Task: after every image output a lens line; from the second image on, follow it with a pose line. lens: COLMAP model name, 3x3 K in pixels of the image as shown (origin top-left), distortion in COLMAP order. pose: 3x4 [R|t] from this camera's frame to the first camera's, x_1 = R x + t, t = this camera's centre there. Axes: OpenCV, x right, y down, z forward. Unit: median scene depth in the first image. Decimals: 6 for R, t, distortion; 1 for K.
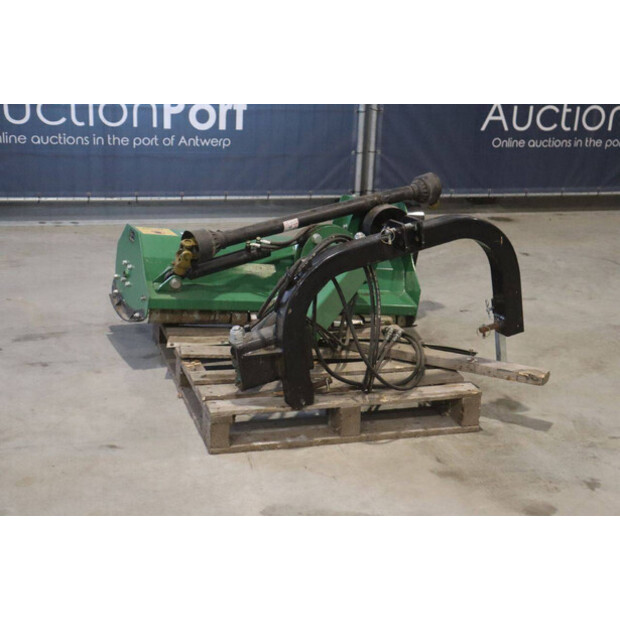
lens RADIAL K [[953.5, 0, 310.0], [0, 953.5, 310.0], [0, 0, 1]] dist [0.107317, 0.153799]
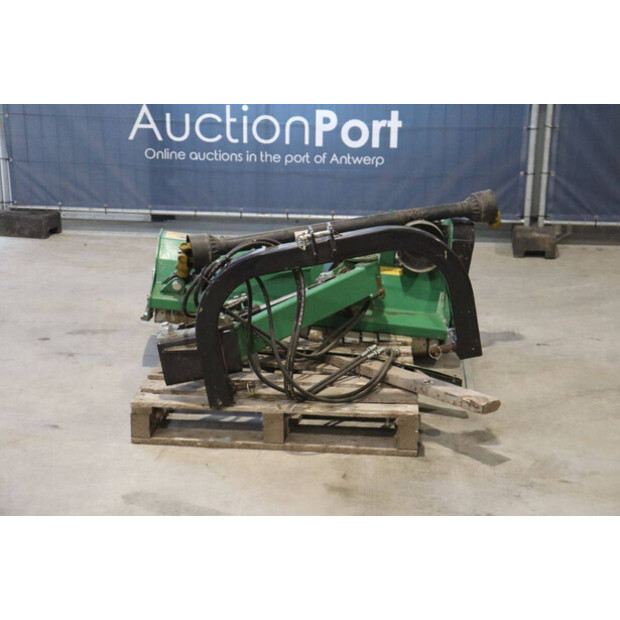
lens RADIAL K [[1053.7, 0, 310.0], [0, 1053.7, 310.0], [0, 0, 1]] dist [0.164390, 0.055589]
pose [[0.930119, 0.065491, -0.361371, 0.389184], [-0.082031, 0.996160, -0.030604, 0.020766], [0.357979, 0.058109, 0.931920, -0.012633]]
